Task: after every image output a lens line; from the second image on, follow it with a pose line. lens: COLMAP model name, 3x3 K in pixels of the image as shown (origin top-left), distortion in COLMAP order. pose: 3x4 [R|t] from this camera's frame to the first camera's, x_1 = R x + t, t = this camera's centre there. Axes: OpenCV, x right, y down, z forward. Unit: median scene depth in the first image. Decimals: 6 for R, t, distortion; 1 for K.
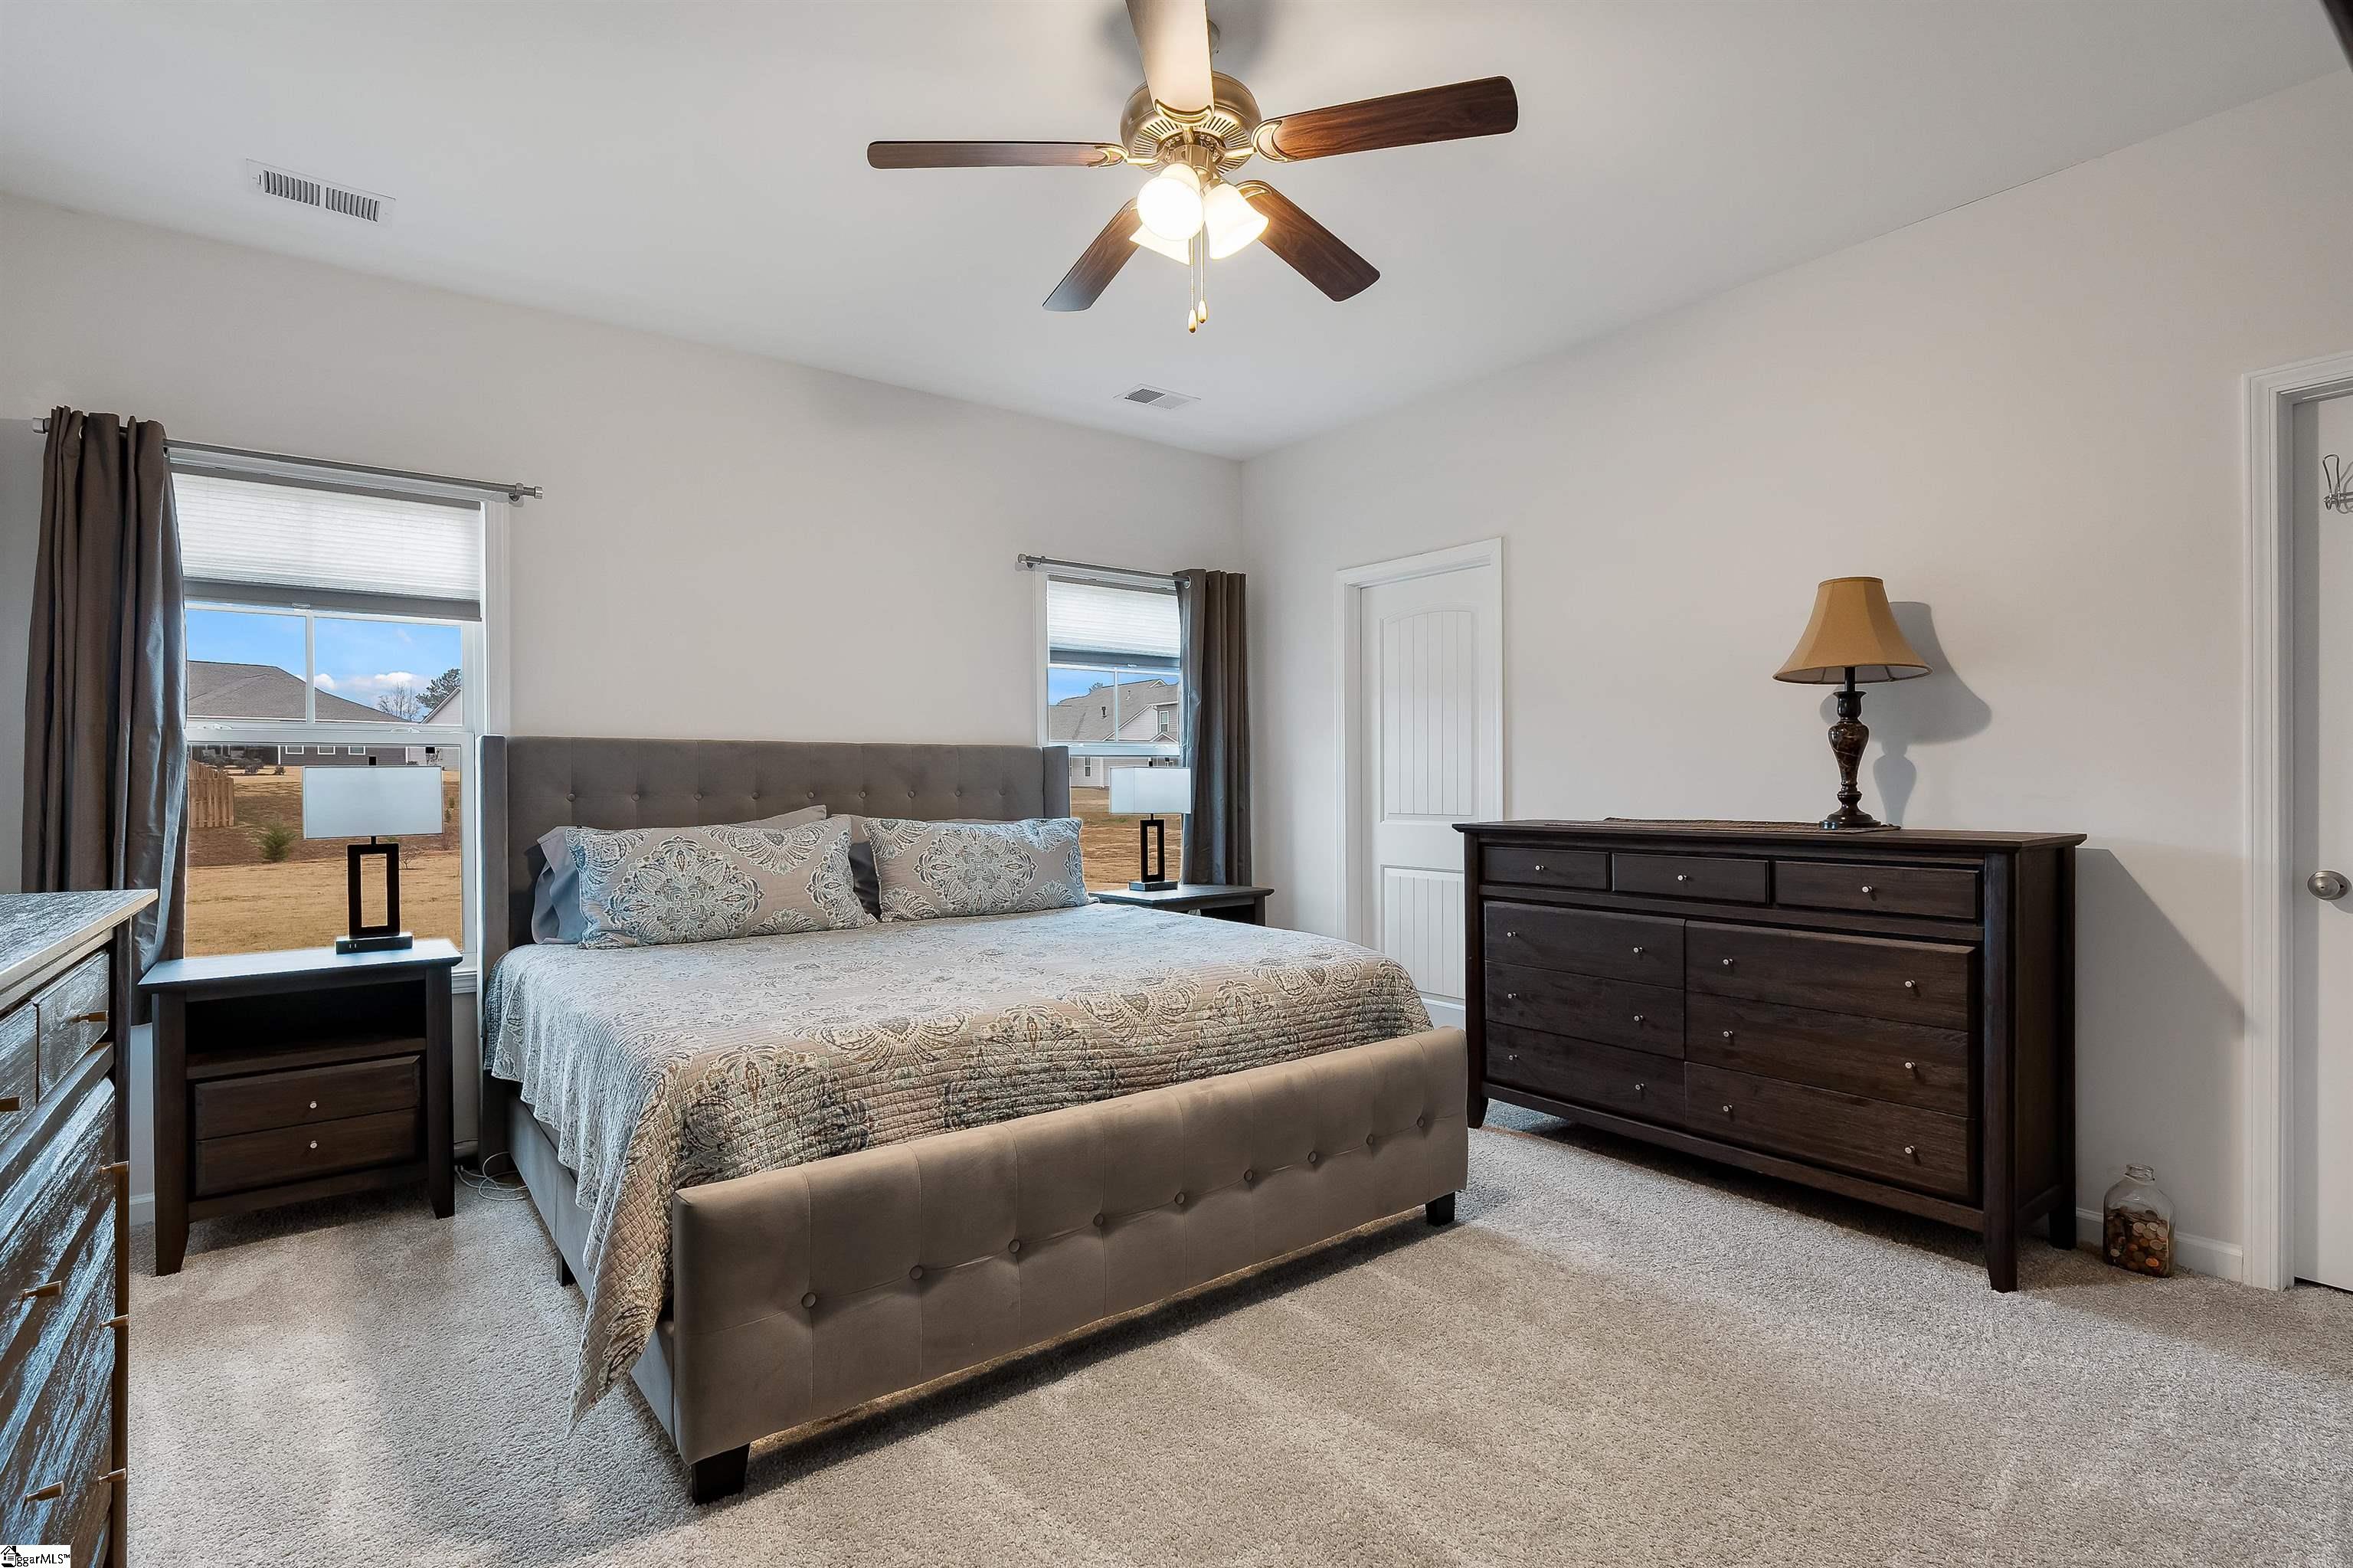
lens RADIAL K [[1123.6, 0, 1176.4], [0, 1123.6, 779.1], [0, 0, 1]] dist [0.000734, 0.000482]
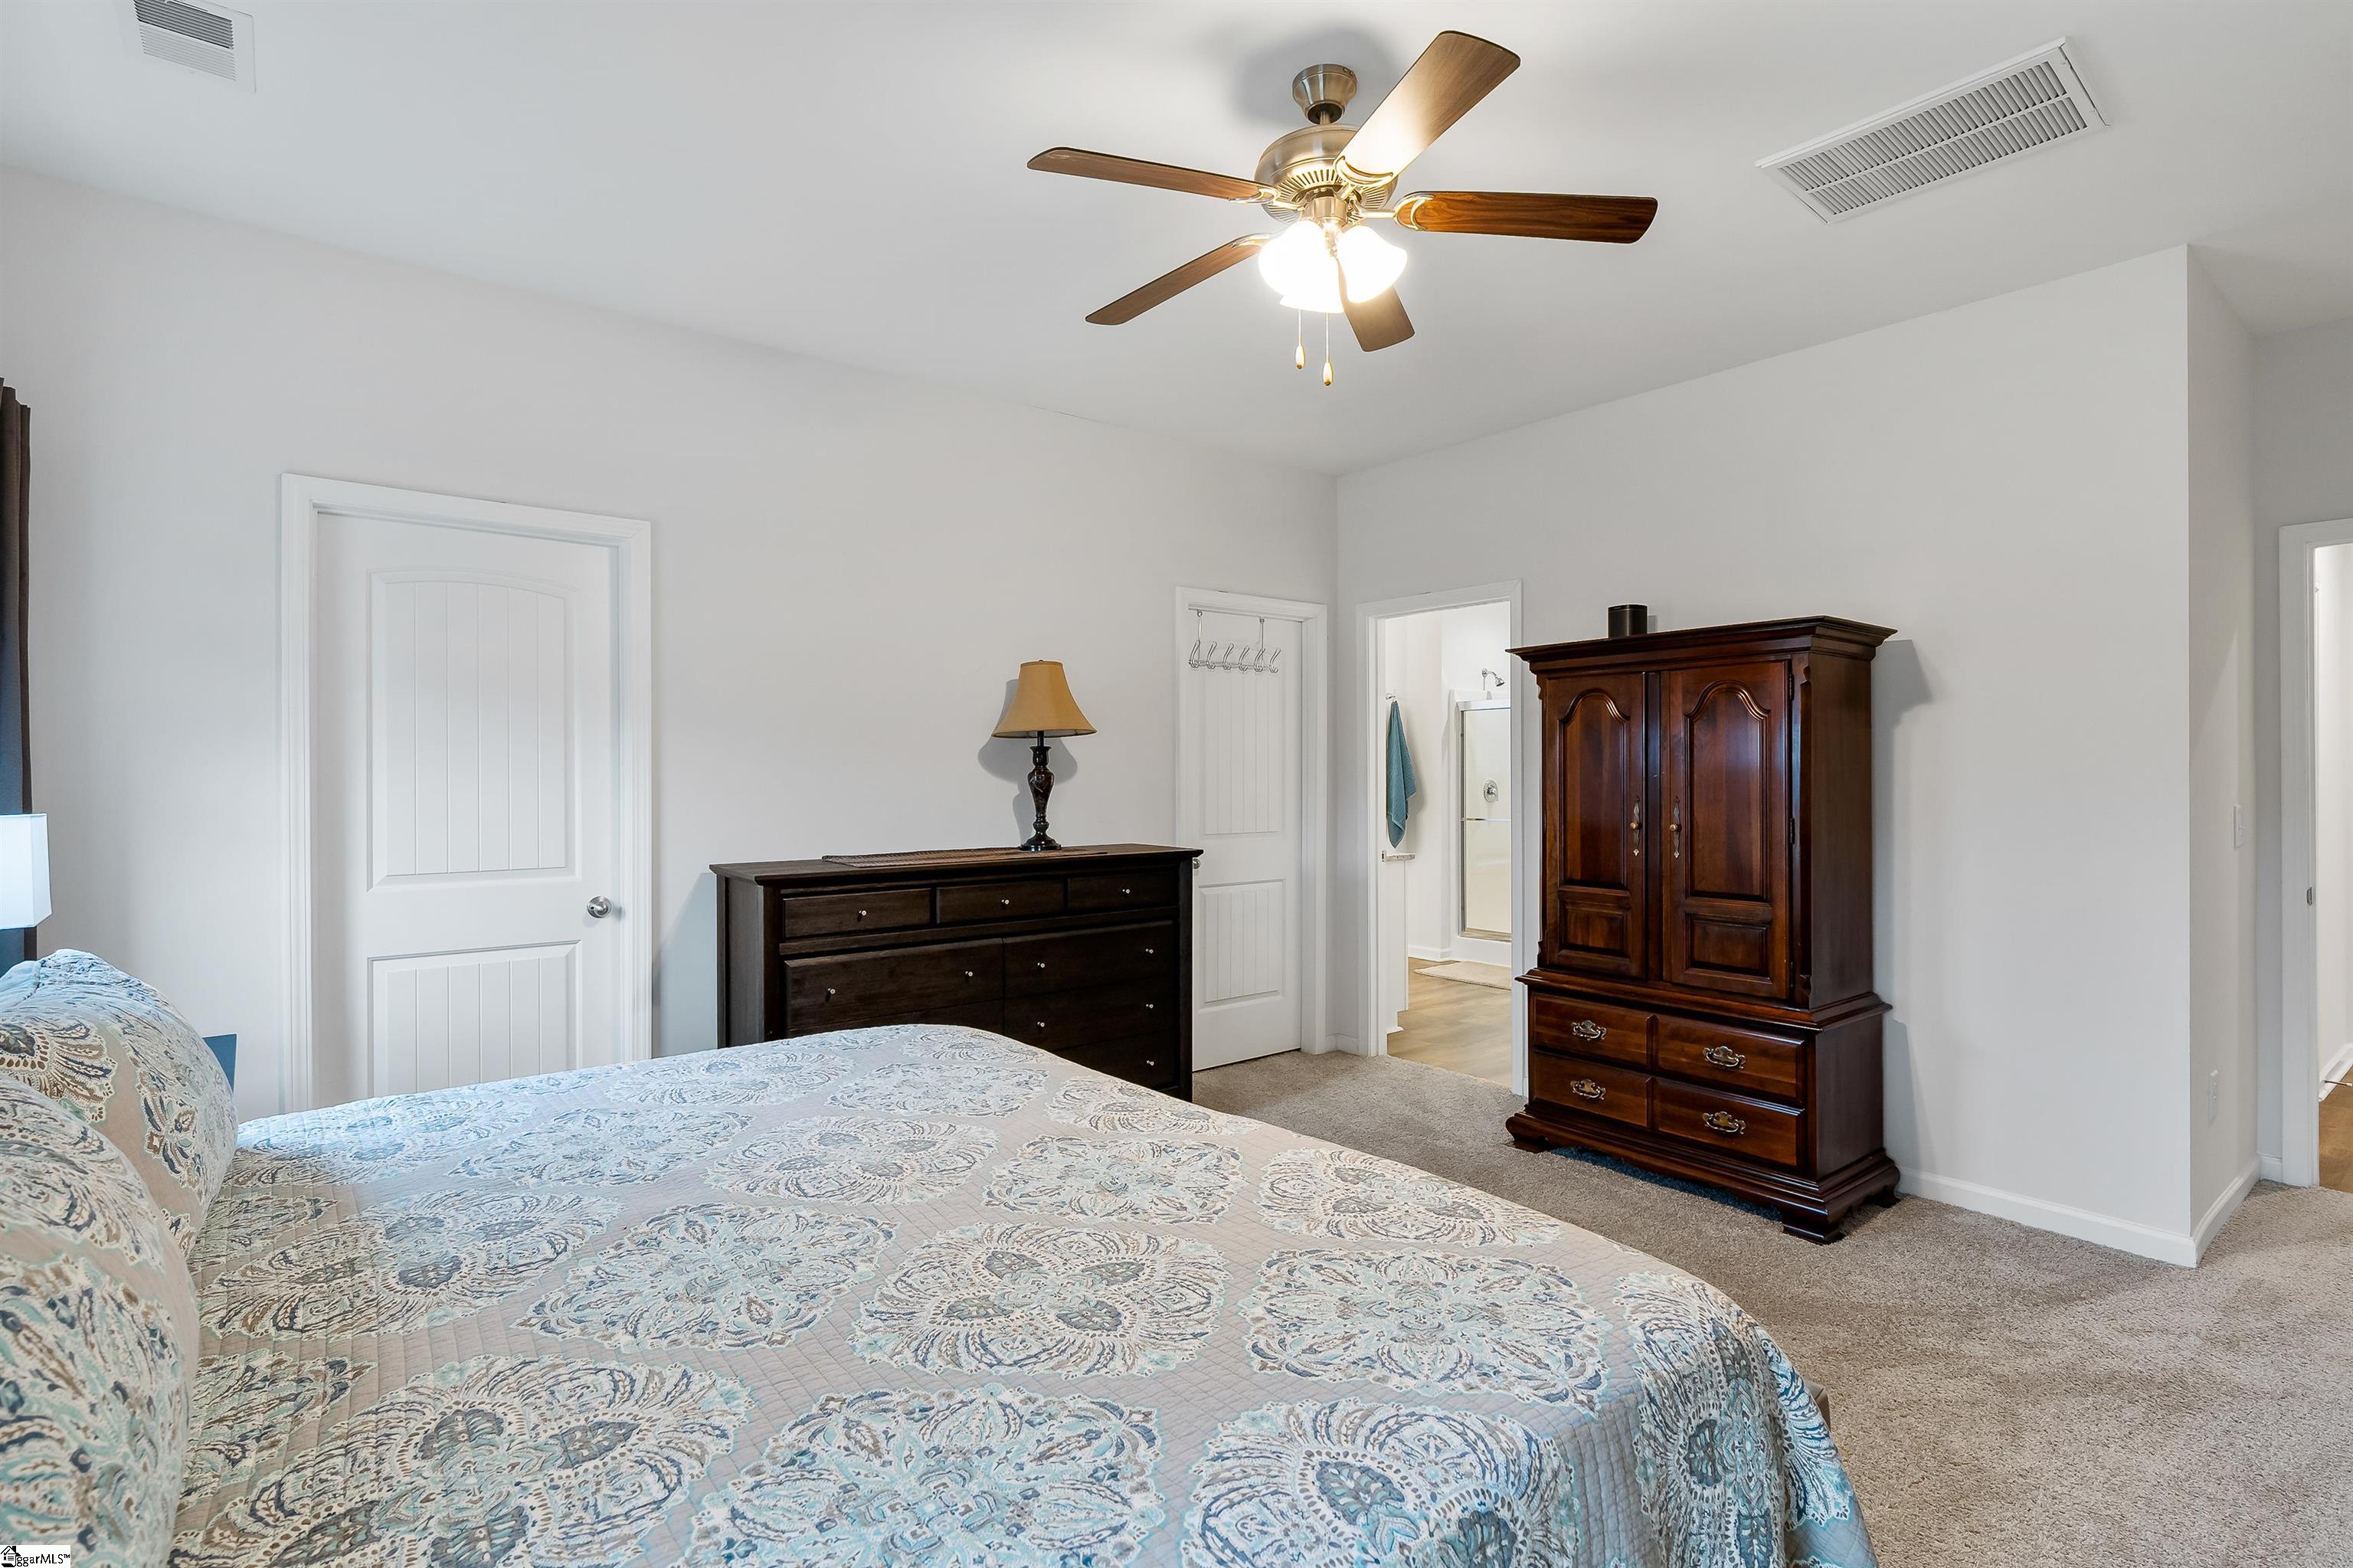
lens RADIAL K [[1123.6, 0, 1170.4], [0, 1123.6, 782.7], [0, 0, 1]] dist [0.000734, 0.000482]
pose [[-0.022000, 0.007605, 0.999729, -0.714551], [0.004779, 0.999960, -0.007501, -0.024134], [-0.999747, 0.004612, -0.022035, 0.869907]]
